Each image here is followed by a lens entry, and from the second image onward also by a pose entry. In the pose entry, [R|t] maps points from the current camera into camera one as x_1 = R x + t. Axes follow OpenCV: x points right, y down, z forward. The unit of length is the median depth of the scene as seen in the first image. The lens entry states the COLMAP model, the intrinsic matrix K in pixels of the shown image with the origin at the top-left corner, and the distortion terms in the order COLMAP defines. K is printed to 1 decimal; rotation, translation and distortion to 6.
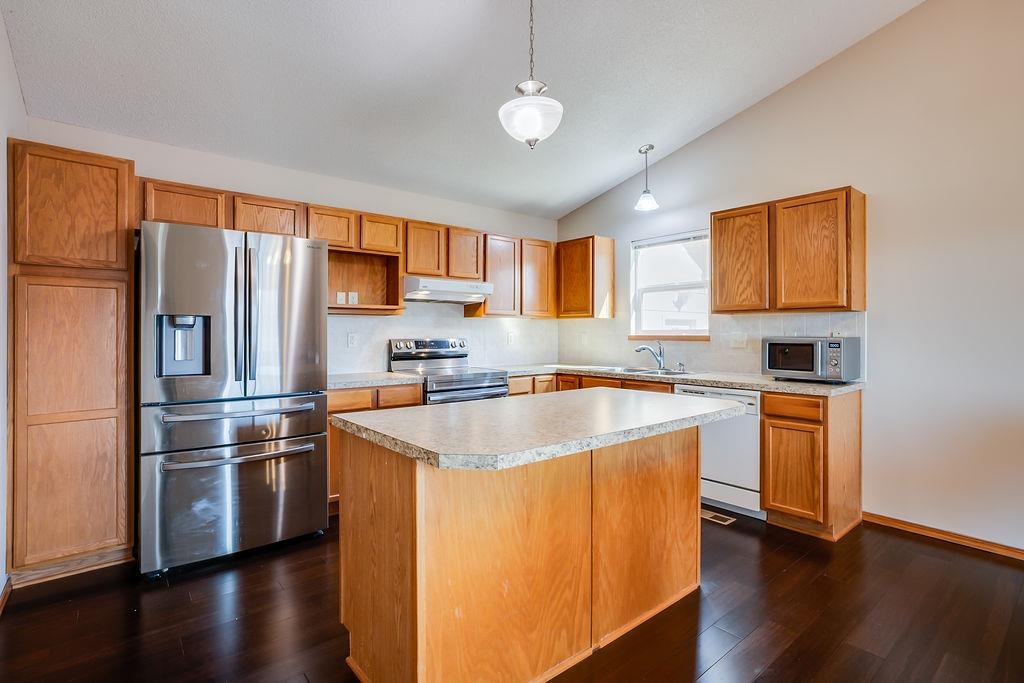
lens RADIAL K [[488.3, 0, 511.1], [0, 488.3, 339.9], [0, 0, 1]] dist [-0.036687, 0.016178]
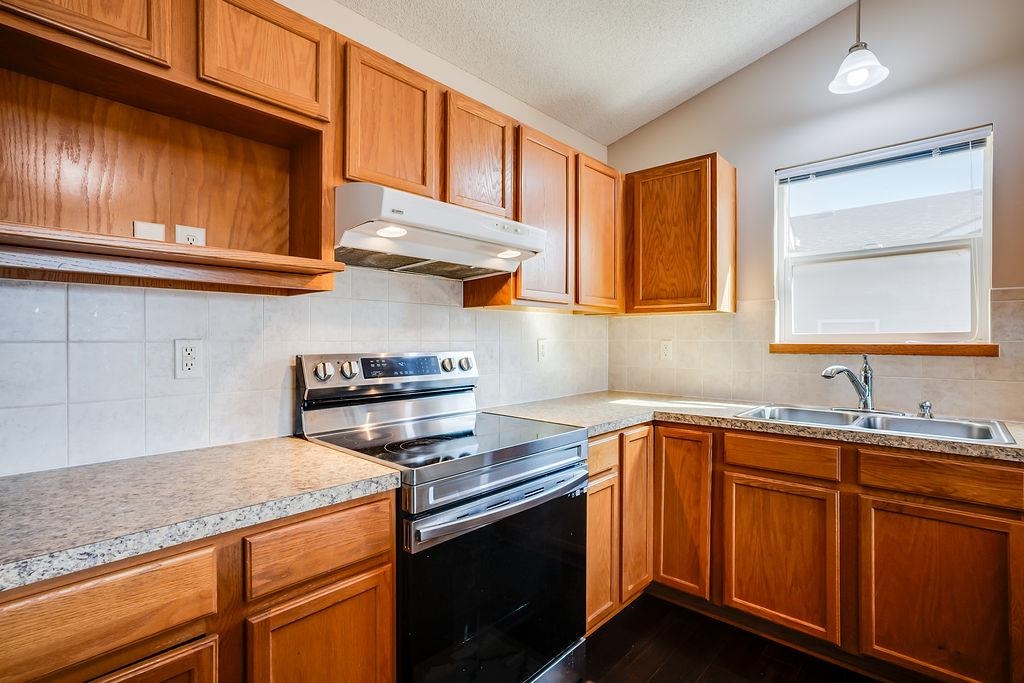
lens RADIAL K [[488.3, 0, 512.9], [0, 488.3, 344.7], [0, 0, 1]] dist [-0.036687, 0.016178]
pose [[0.989367, -0.001619, 0.145428, -0.162345], [0.002637, 0.999973, -0.006807, -0.008586], [-0.145413, 0.007118, 0.989345, 0.710176]]
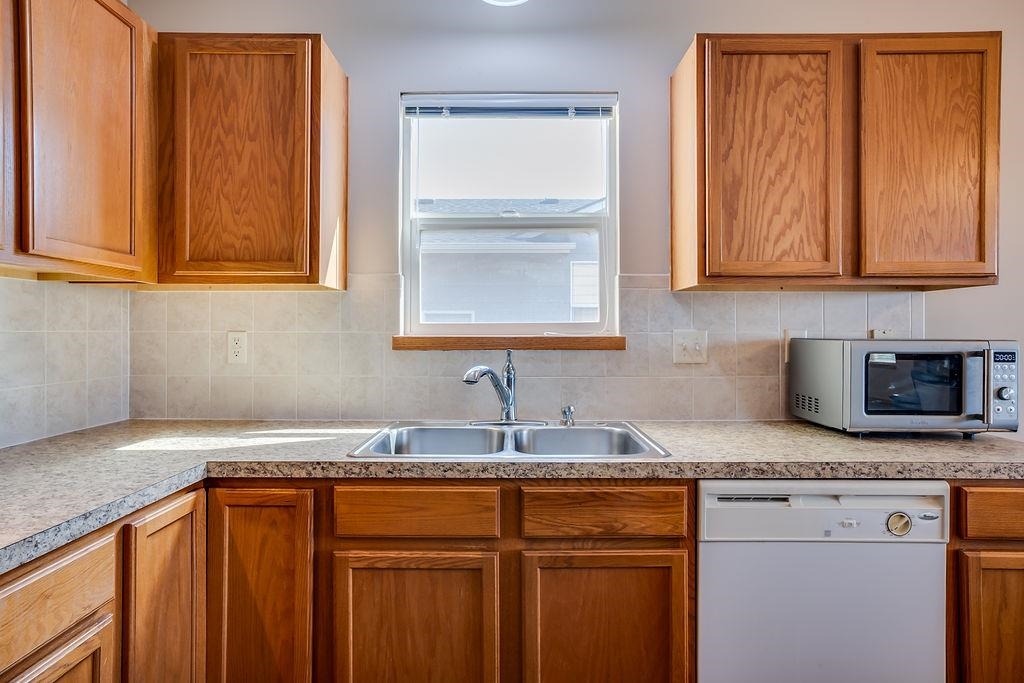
lens RADIAL K [[557.9, 0, 510.1], [0, 557.9, 331.2], [0, 0, 1]] dist [-0.002033, 0.006940]
pose [[0.636422, 0.001641, 0.771339, -0.051557], [0.010935, 0.999878, -0.011150, -0.011587], [-0.771264, 0.015531, 0.636326, 0.901887]]
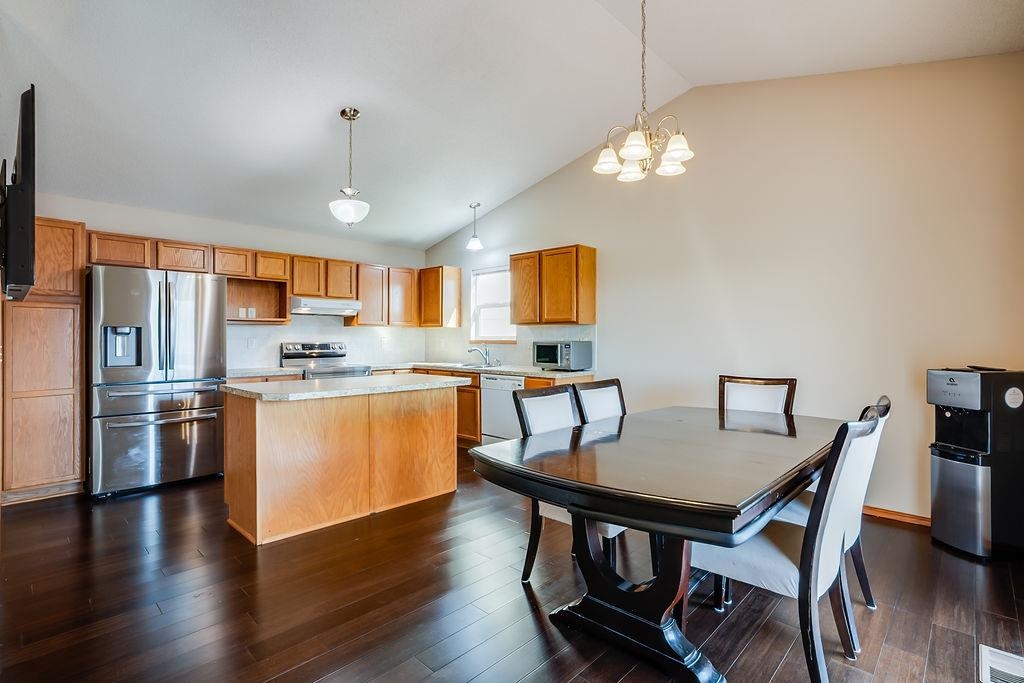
lens RADIAL K [[488.3, 0, 513.3], [0, 488.3, 343.7], [0, 0, 1]] dist [-0.036687, 0.016178]
pose [[0.991983, -0.000553, 0.126372, 0.260193], [0.000913, 0.999996, -0.002793, 0.005919], [-0.126370, 0.002886, 0.991979, -0.485625]]
